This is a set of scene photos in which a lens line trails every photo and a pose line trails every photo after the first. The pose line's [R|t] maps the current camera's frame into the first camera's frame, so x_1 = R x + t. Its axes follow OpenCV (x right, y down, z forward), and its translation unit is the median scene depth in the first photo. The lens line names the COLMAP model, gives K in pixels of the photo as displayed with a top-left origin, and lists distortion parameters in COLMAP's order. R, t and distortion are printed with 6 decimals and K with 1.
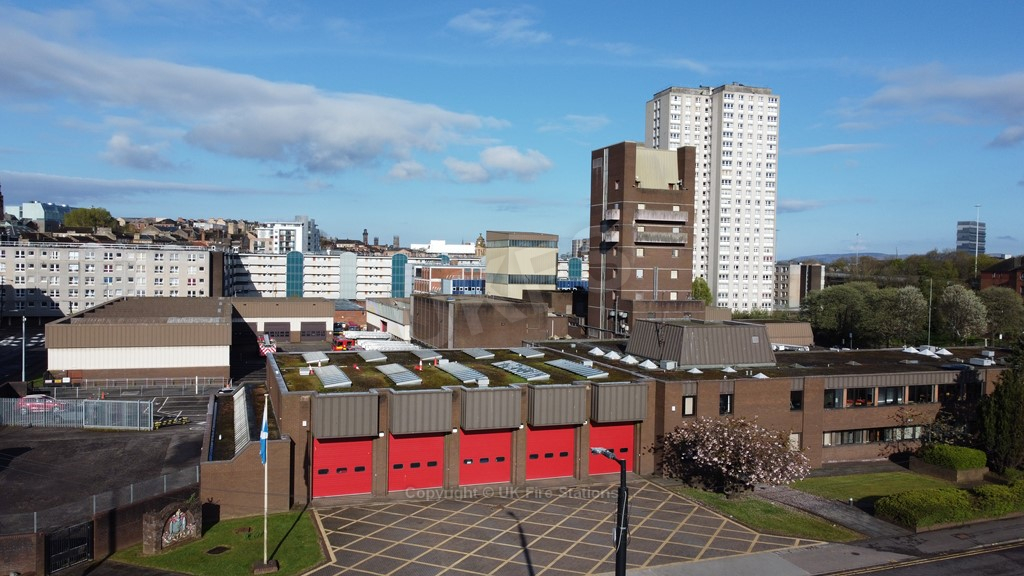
lens RADIAL K [[774.3, 0, 512.0], [0, 774.3, 288.0], [0, 0, 1]] dist [0.006414, -0.006528]
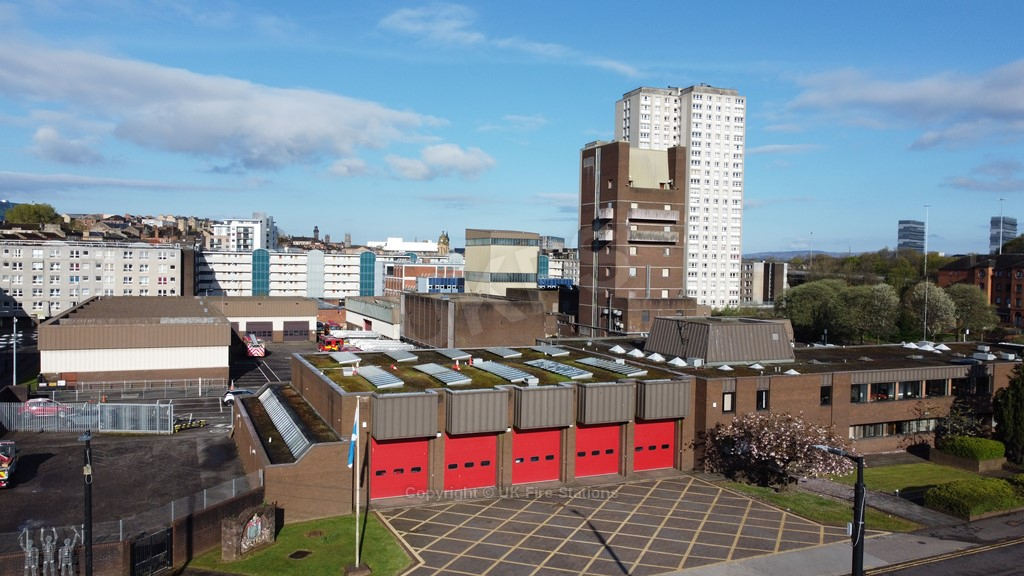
lens RADIAL K [[774.3, 0, 512.0], [0, 774.3, 288.0], [0, 0, 1]] dist [0.006414, -0.006528]
pose [[0.997884, -0.002565, 0.064965, -0.055367], [0.002360, 0.999992, 0.003229, -0.001087], [-0.064973, -0.003069, 0.997882, -0.000228]]
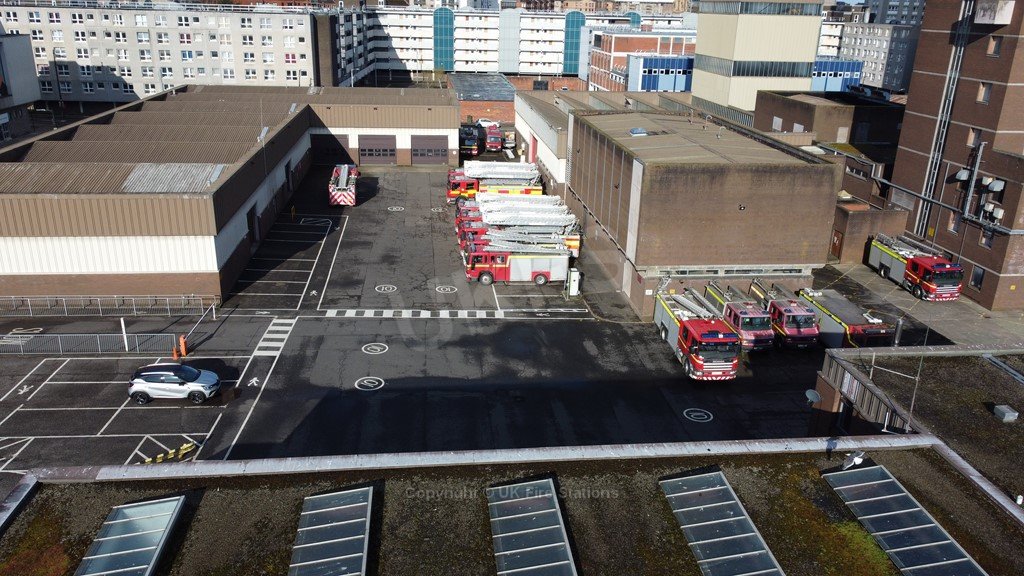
lens RADIAL K [[774.3, 0, 512.0], [0, 774.3, 288.0], [0, 0, 1]] dist [0.006414, -0.006528]
pose [[0.972340, 0.084797, -0.217633, -0.036173], [-0.013279, 0.950332, 0.310955, -0.047141], [0.233191, -0.299464, 0.925172, 0.425440]]
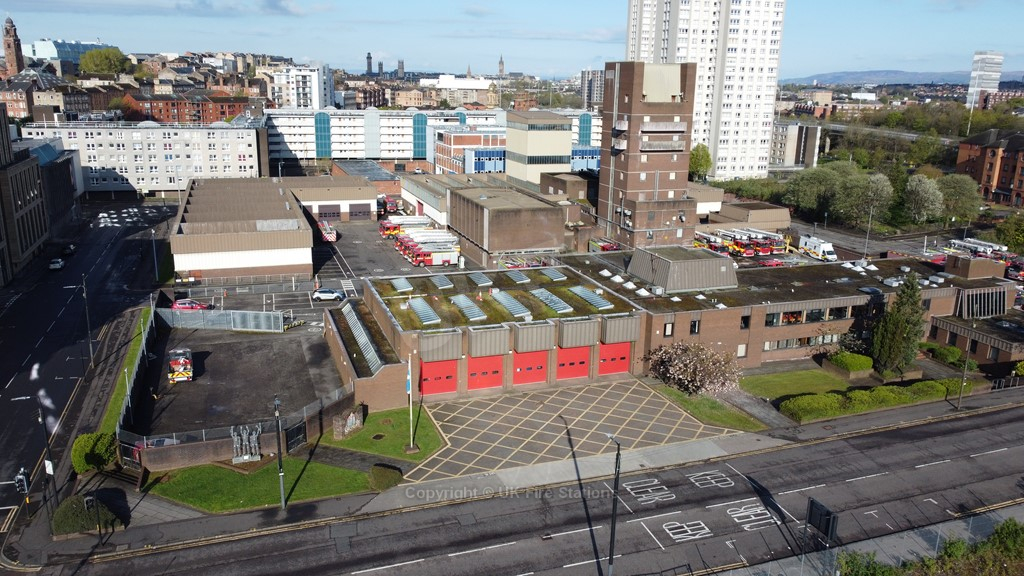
lens RADIAL K [[774.3, 0, 512.0], [0, 774.3, 288.0], [0, 0, 1]] dist [0.006414, -0.006528]
pose [[0.999975, 0.002196, -0.006699, -0.025261], [-0.000611, 0.973671, 0.227956, -0.115331], [0.007024, -0.227946, 0.973648, -0.179925]]
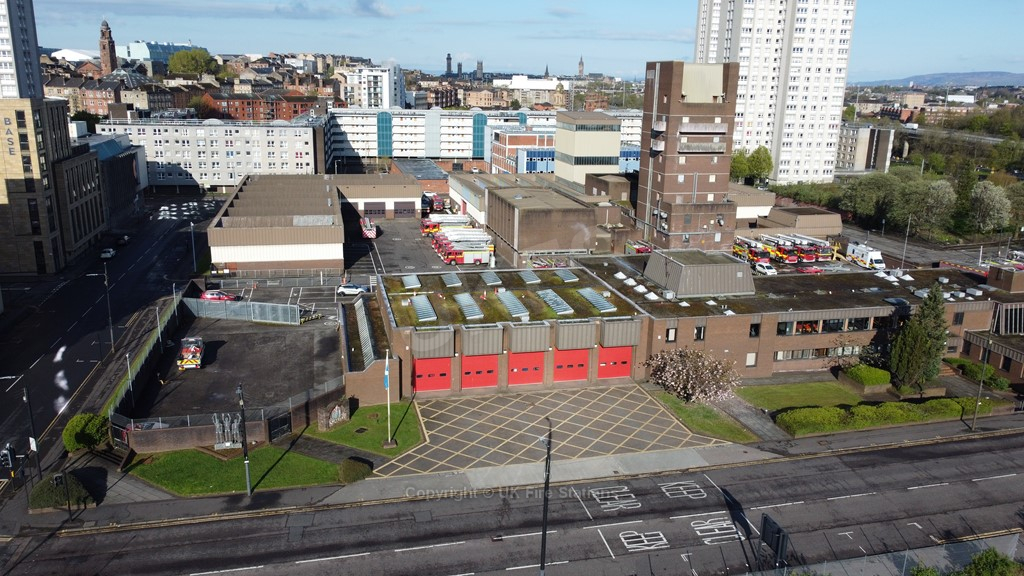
lens RADIAL K [[774.3, 0, 512.0], [0, 774.3, 288.0], [0, 0, 1]] dist [0.006414, -0.006528]
pose [[0.994012, 0.030691, -0.104869, 0.038268], [-0.006093, 0.973817, 0.227251, -0.114051], [0.109097, -0.225251, 0.968173, -0.173760]]
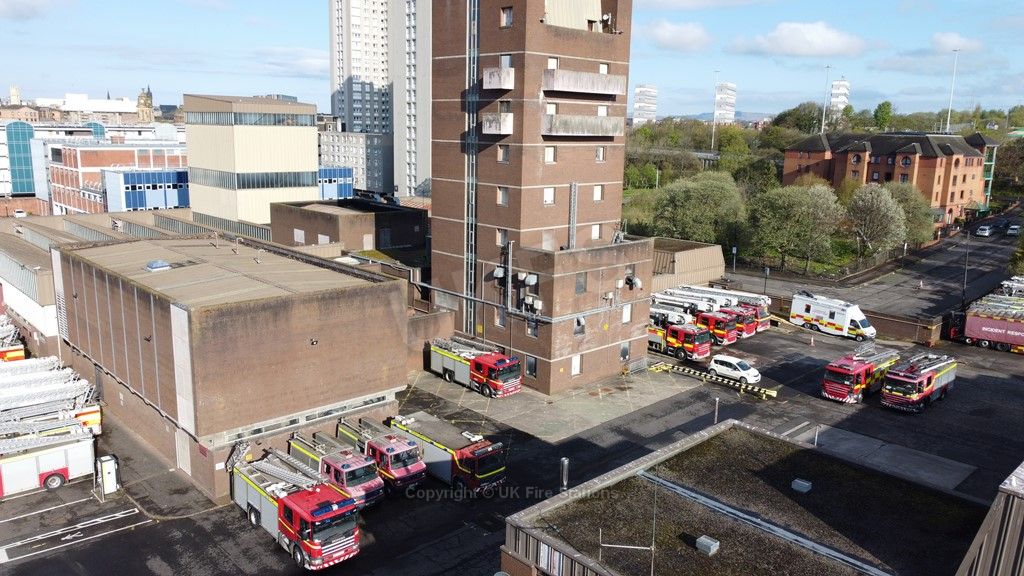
lens RADIAL K [[774.3, 0, 512.0], [0, 774.3, 288.0], [0, 0, 1]] dist [0.006414, -0.006528]
pose [[0.918056, -0.079412, 0.388416, -0.063759], [0.007590, 0.983074, 0.183050, -0.050395], [-0.396378, -0.165102, 0.903120, 0.494716]]
